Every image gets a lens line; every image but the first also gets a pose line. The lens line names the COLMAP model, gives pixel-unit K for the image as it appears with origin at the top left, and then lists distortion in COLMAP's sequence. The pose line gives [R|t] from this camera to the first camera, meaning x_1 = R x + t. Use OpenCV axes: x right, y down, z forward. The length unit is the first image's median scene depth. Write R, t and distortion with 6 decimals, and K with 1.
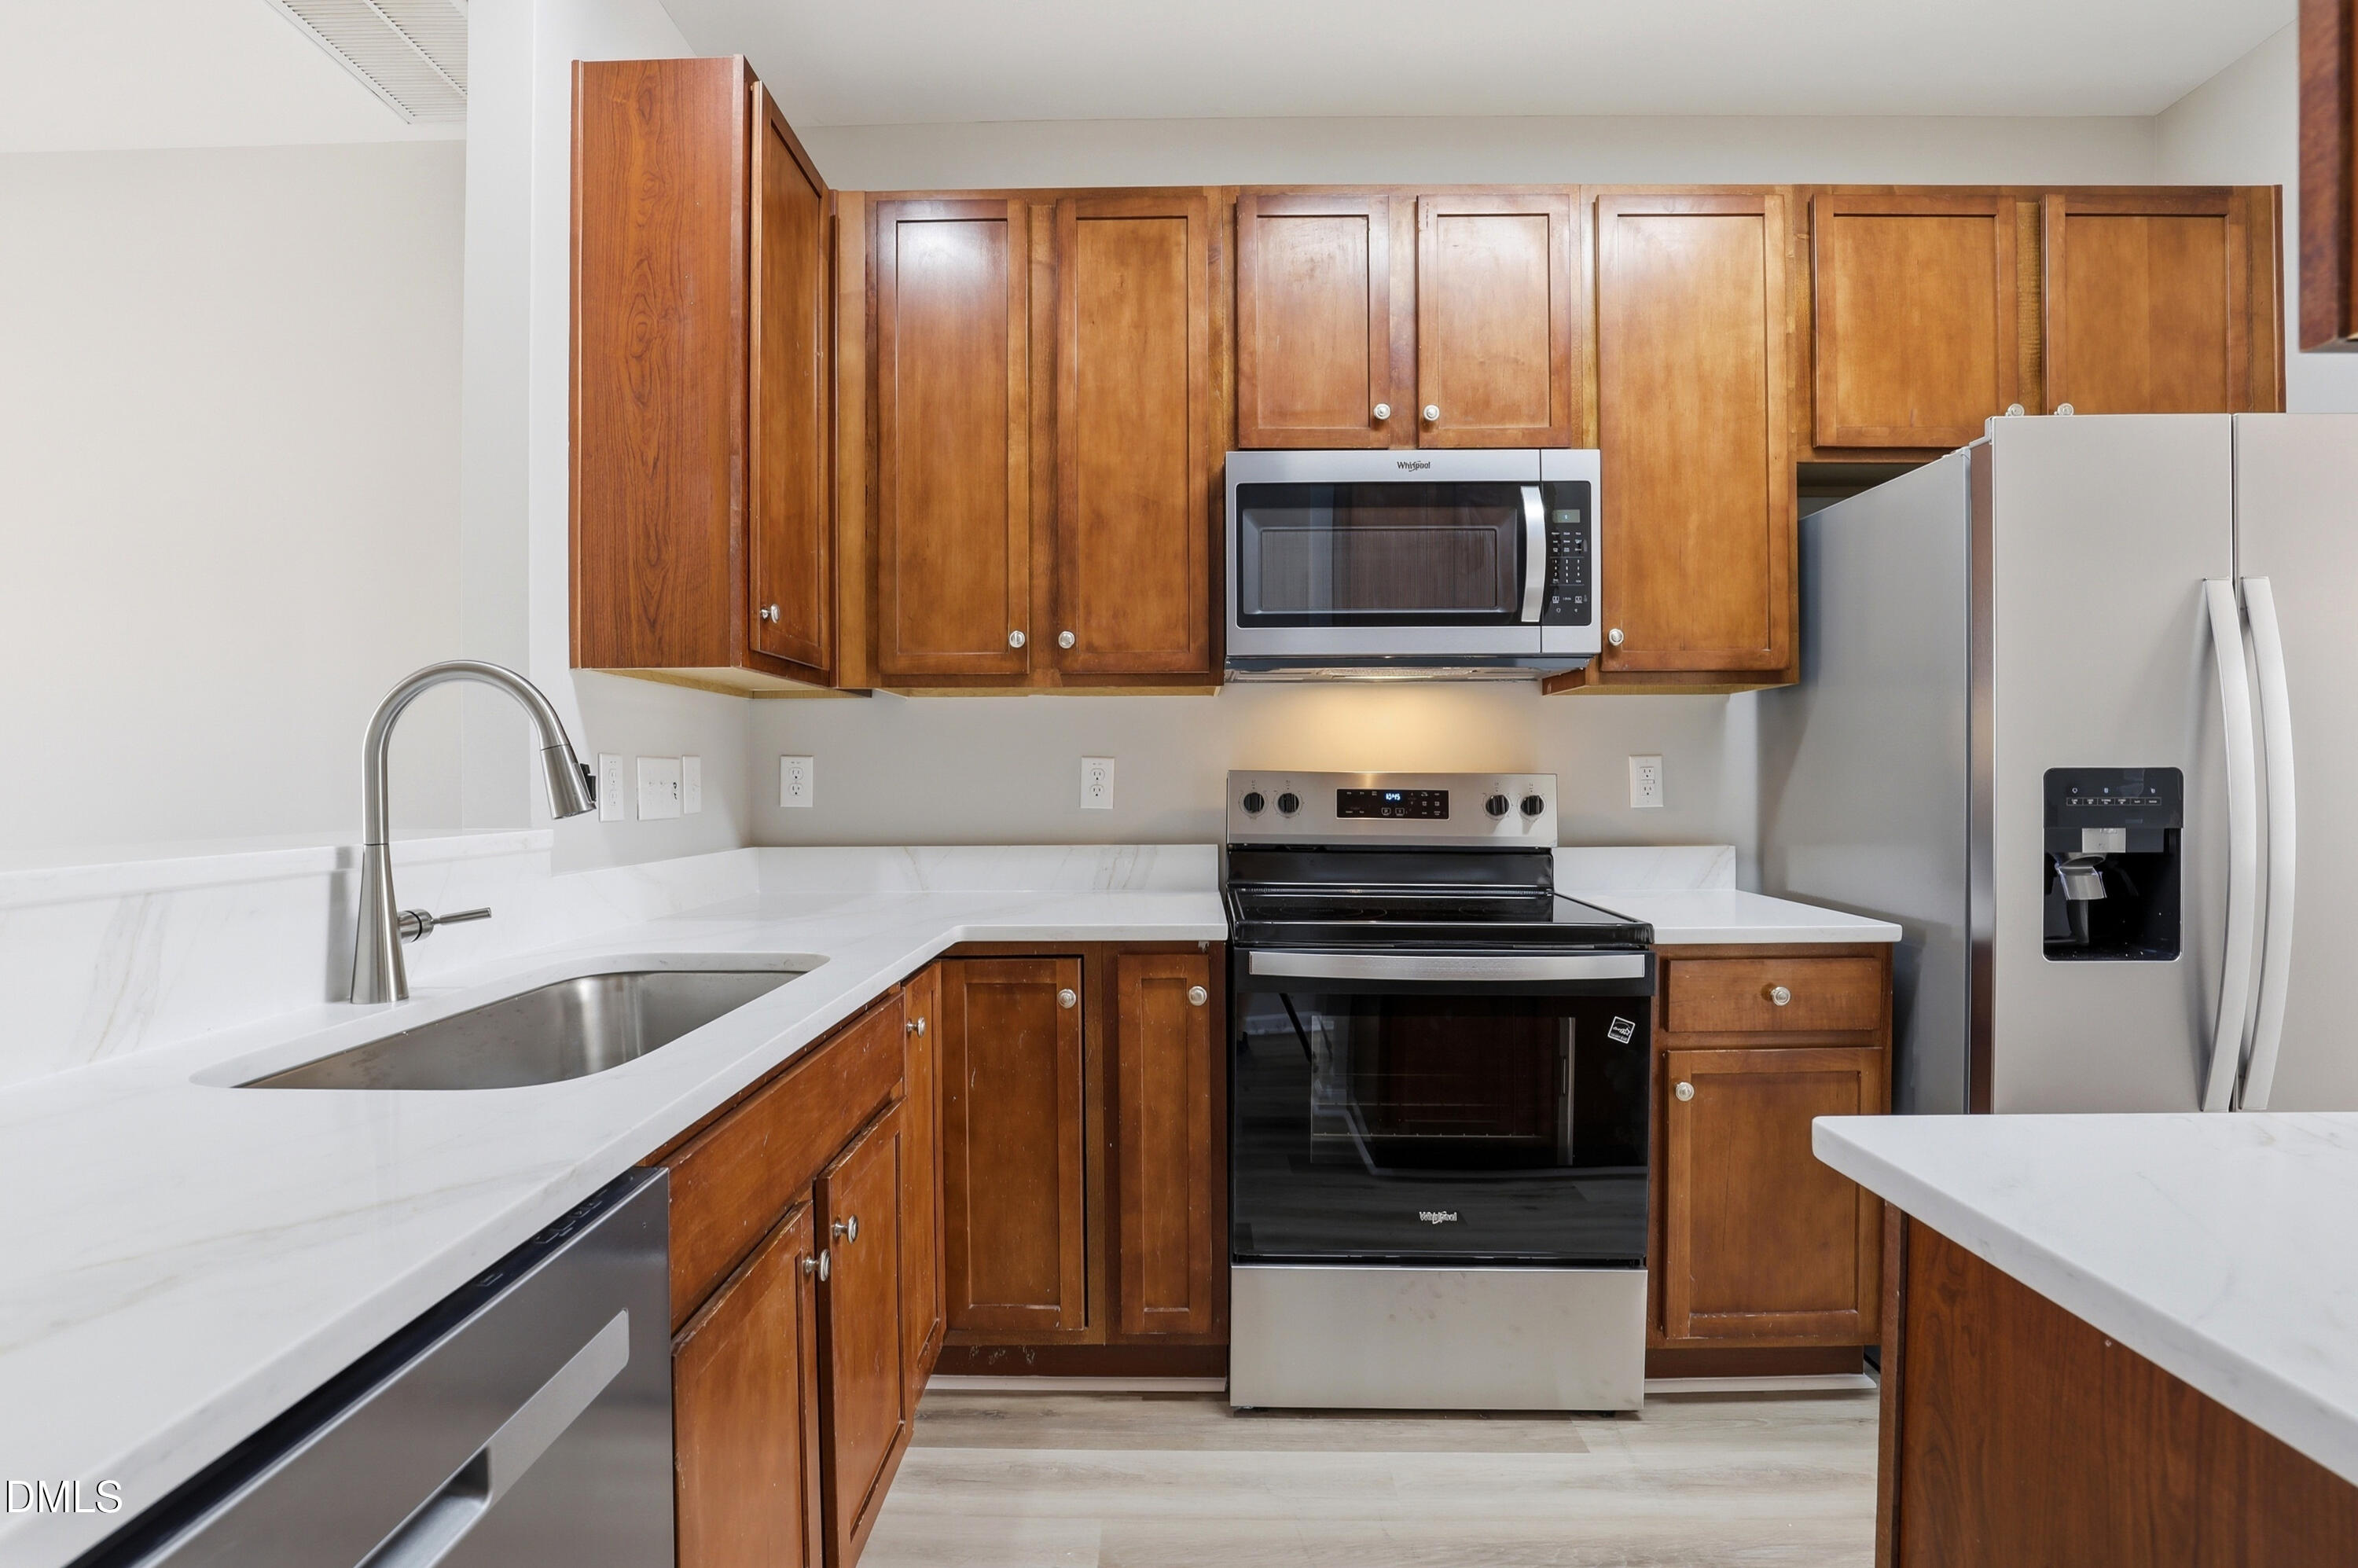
lens RADIAL K [[1096.5, 0, 1173.4], [0, 1096.5, 784.8], [0, 0, 1]] dist [-0.040576, 0.011118]
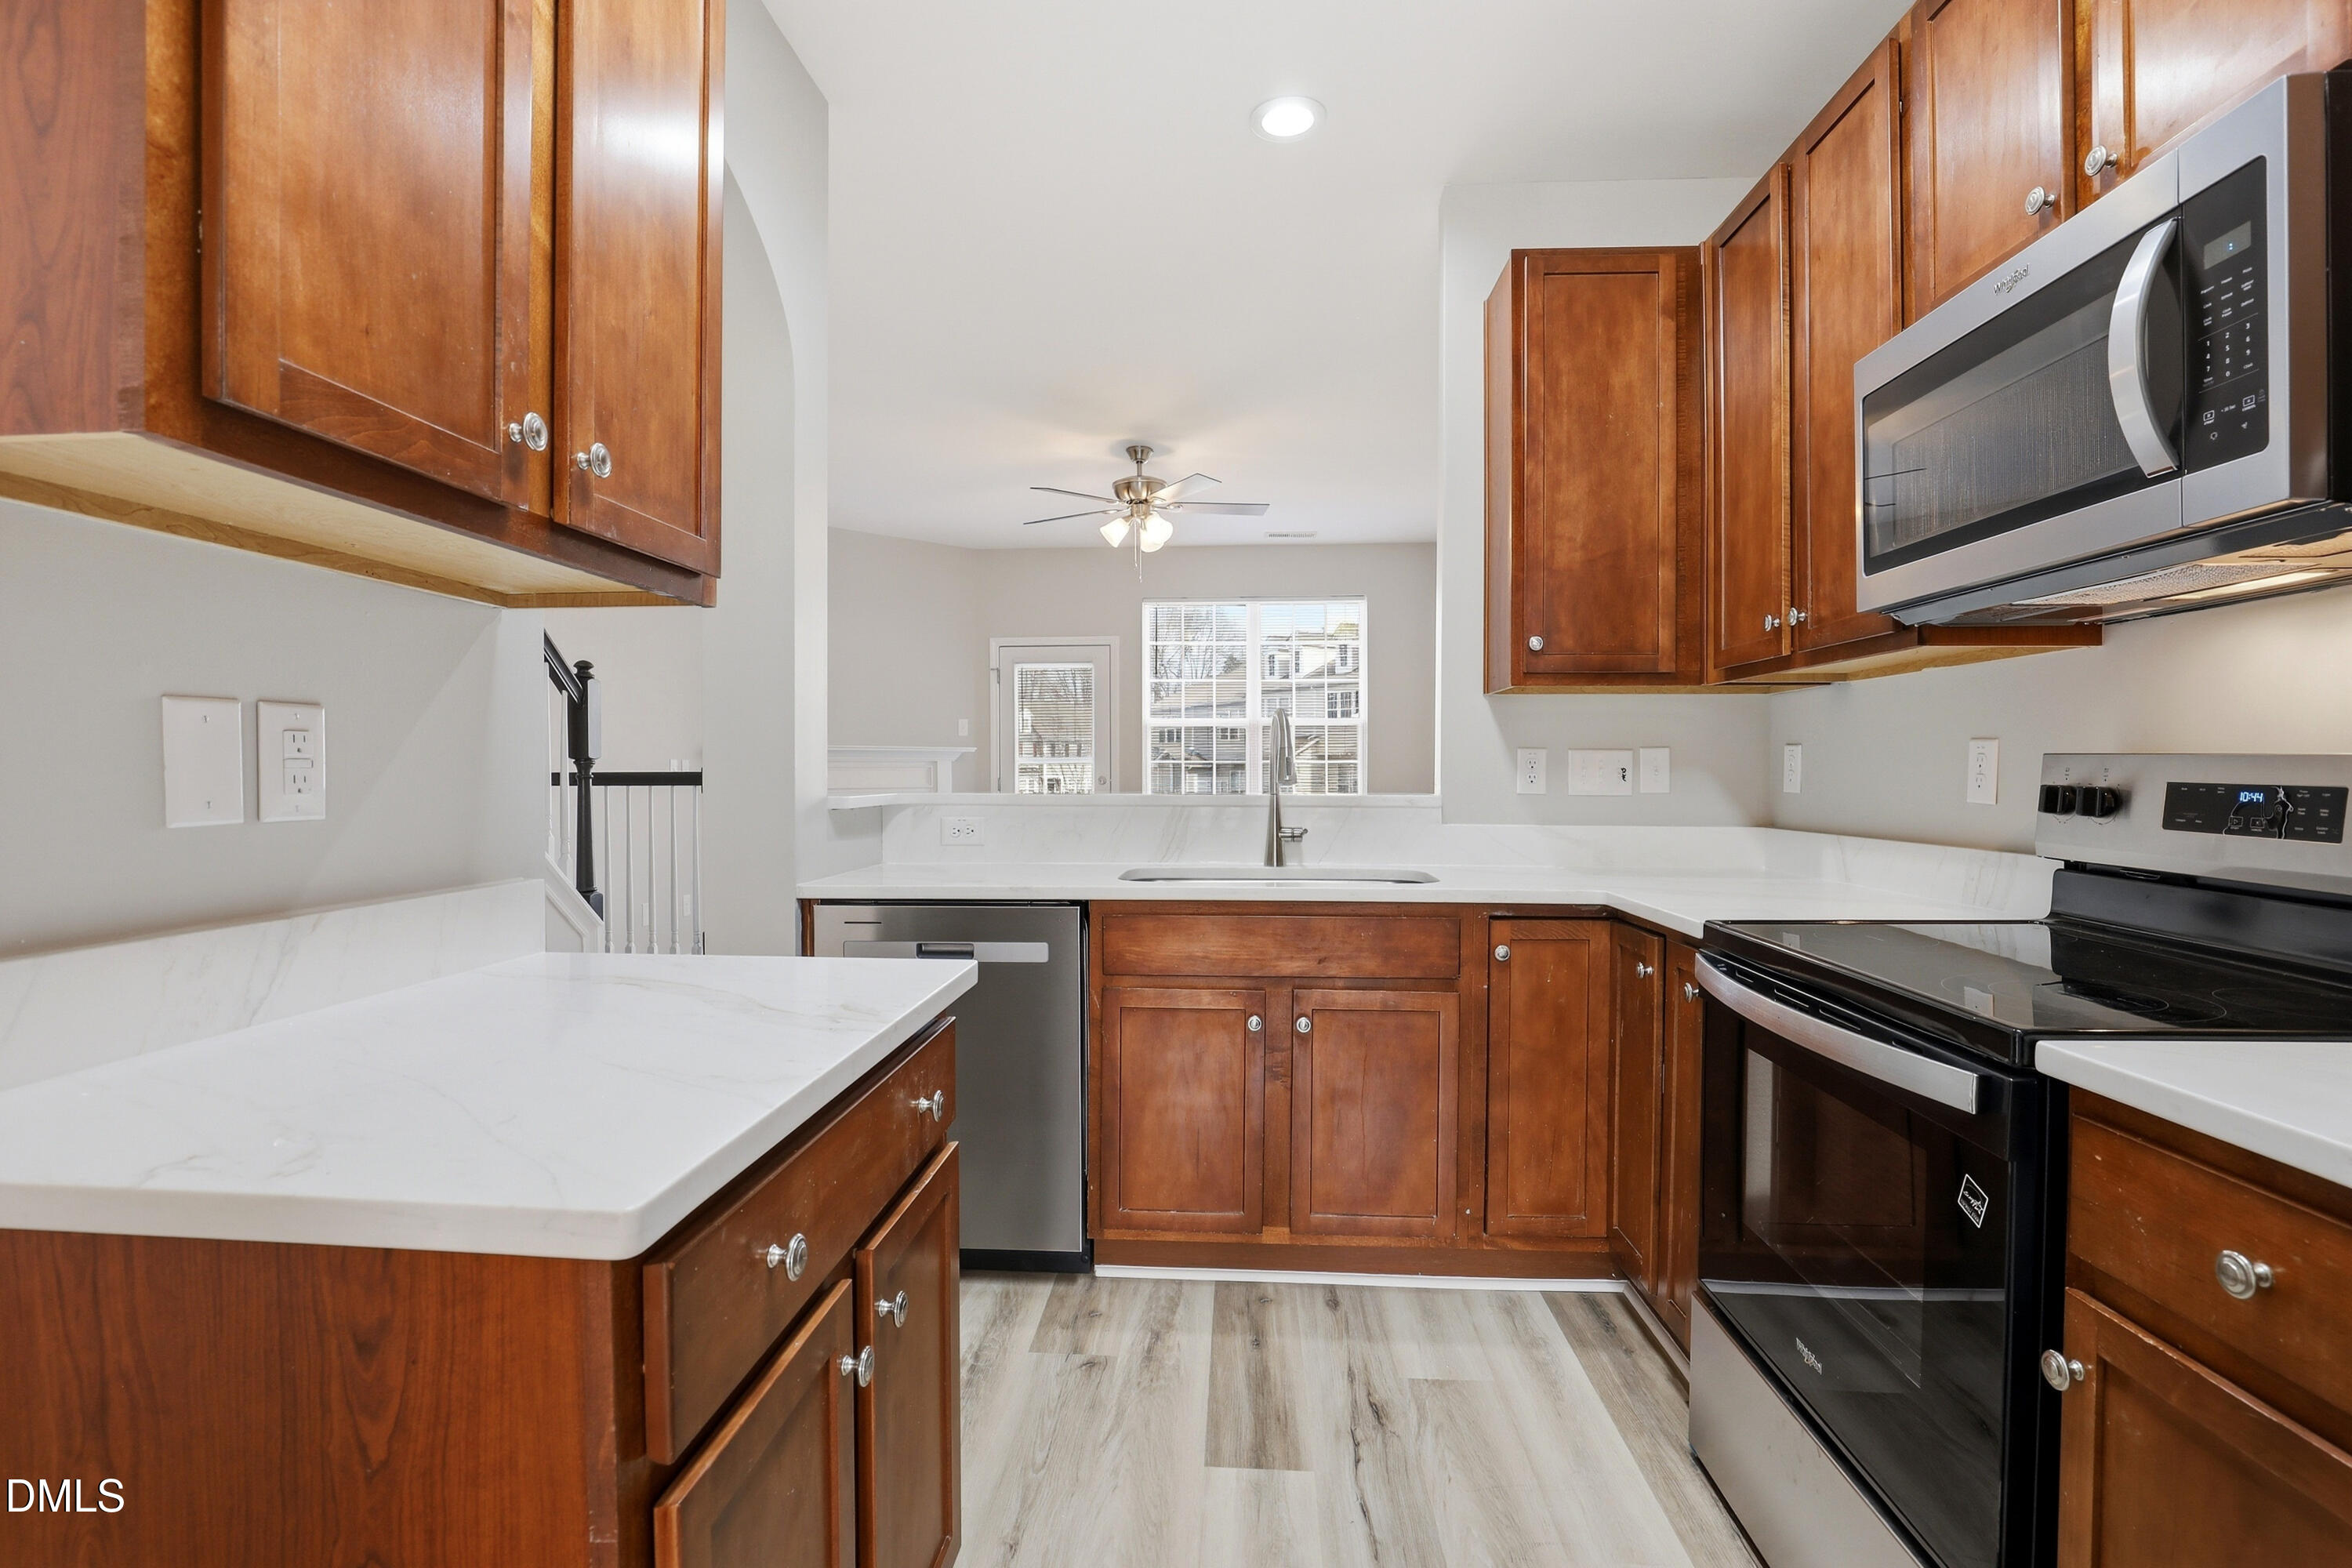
lens RADIAL K [[1093.7, 0, 1170.5], [0, 1093.7, 784.8], [0, 0, 1]] dist [-0.040576, 0.011118]
pose [[-0.048533, 0.016924, -0.998678, 0.852235], [-0.009142, 0.999807, 0.017387, 0.000128], [0.998780, 0.009974, -0.048368, 0.517085]]
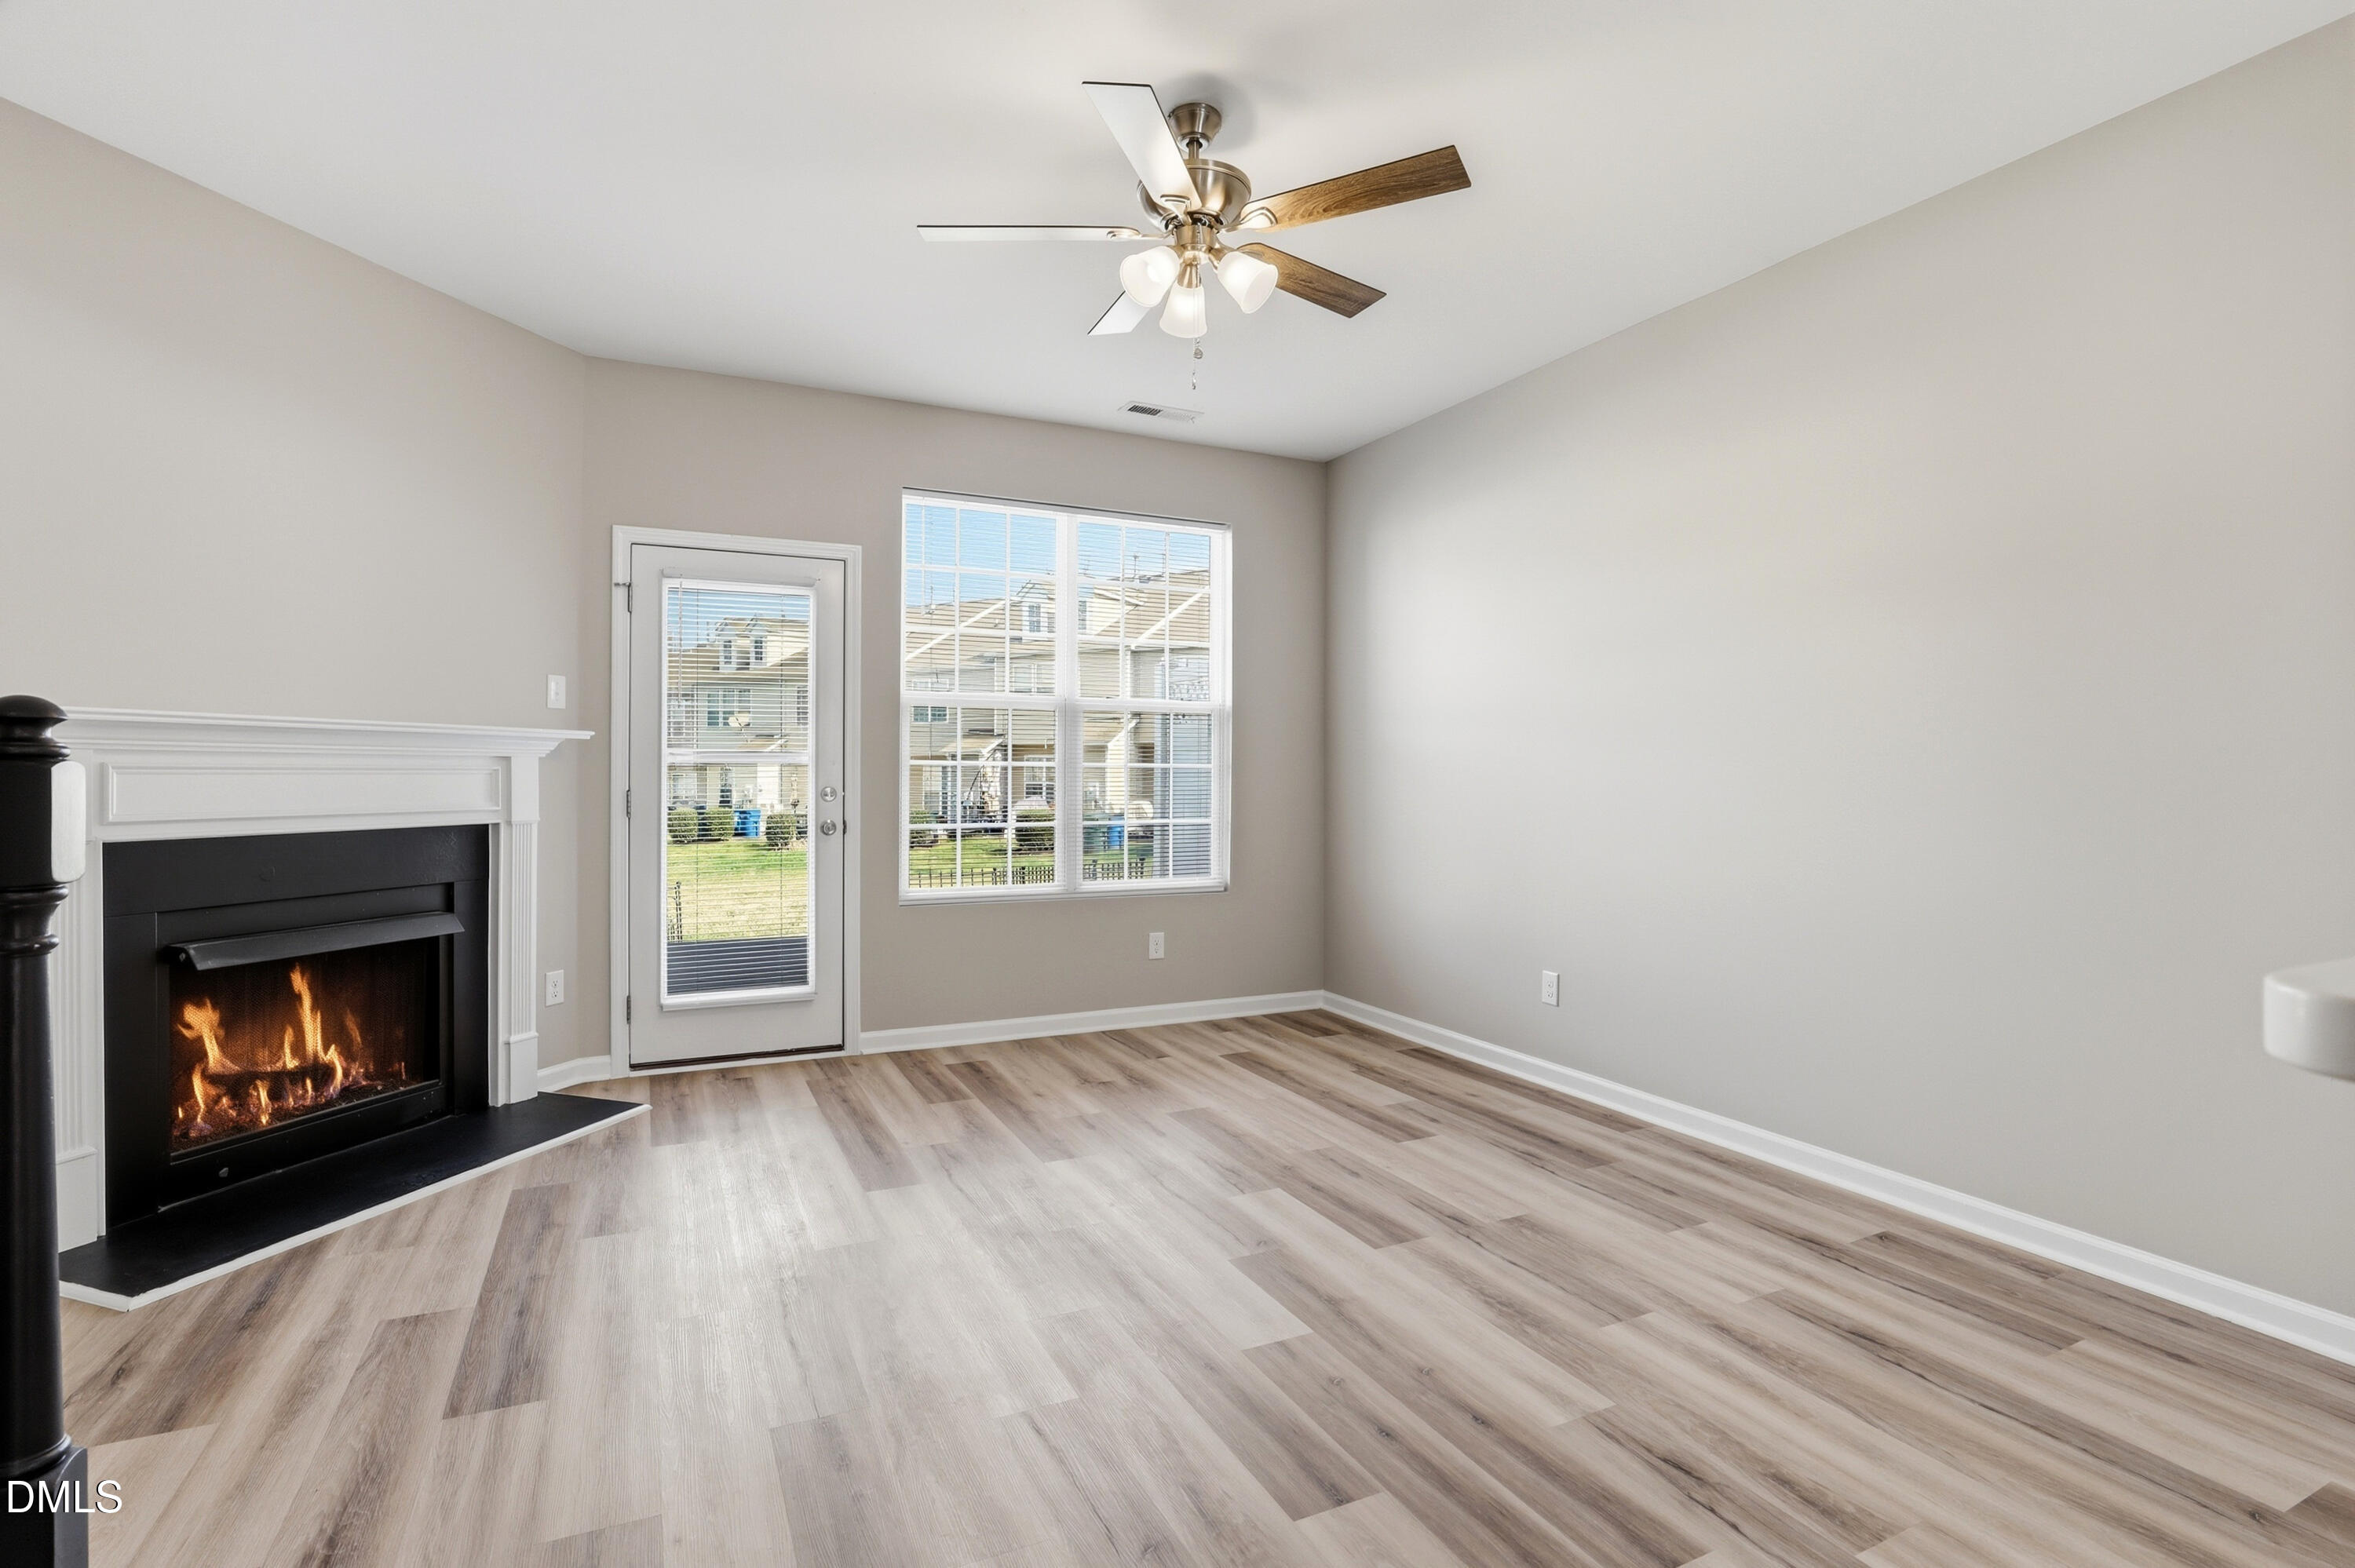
lens RADIAL K [[1094.9, 0, 1171.9], [0, 1094.9, 784.8], [0, 0, 1]] dist [-0.040576, 0.011118]
pose [[0.453731, 0.014086, -0.891028, -0.523419], [-0.017723, 0.999820, 0.006781, 0.008145], [0.890963, 0.012715, 0.453899, -0.205153]]
